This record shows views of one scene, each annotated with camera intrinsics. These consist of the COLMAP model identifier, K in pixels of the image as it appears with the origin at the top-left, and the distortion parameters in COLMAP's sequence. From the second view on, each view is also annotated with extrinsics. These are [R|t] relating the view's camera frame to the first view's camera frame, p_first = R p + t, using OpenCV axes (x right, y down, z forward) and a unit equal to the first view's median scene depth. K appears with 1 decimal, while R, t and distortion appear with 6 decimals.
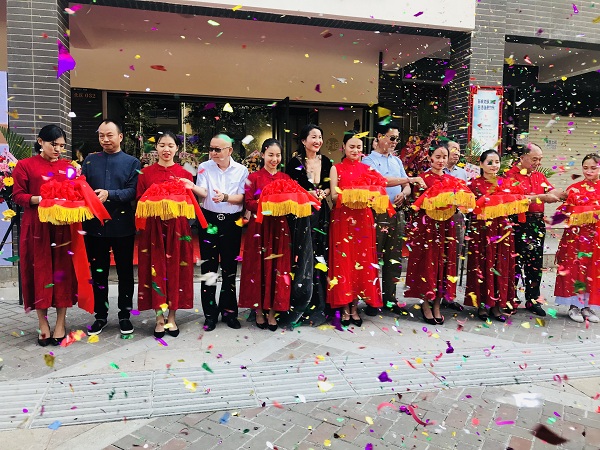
lens RADIAL K [[496.7, 0, 300.0], [0, 496.7, 225.0], [0, 0, 1]] dist [0.048095, -0.076334]
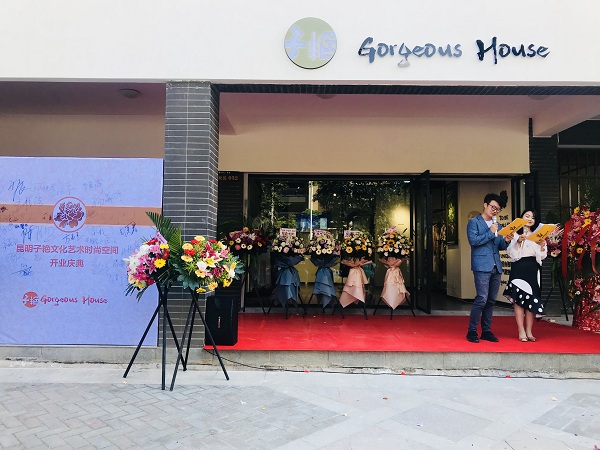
lens RADIAL K [[496.7, 0, 300.0], [0, 496.7, 225.0], [0, 0, 1]] dist [0.048095, -0.076334]
pose [[0.970250, -0.018152, -0.241424, -0.046750], [-0.017875, 0.989093, -0.146206, -0.015850], [0.241444, 0.146171, 0.959343, 0.067466]]
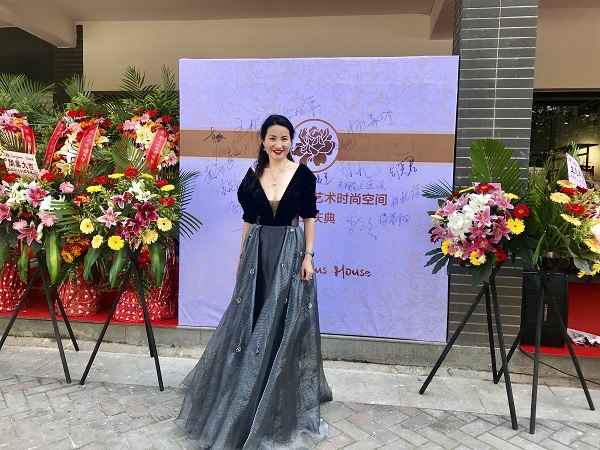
lens RADIAL K [[496.7, 0, 300.0], [0, 496.7, 225.0], [0, 0, 1]] dist [0.048095, -0.076334]
pose [[0.931142, 0.029487, -0.363462, -0.479169], [-0.038316, 0.999119, -0.017105, -0.053426], [0.362638, 0.029853, 0.931452, 0.272425]]
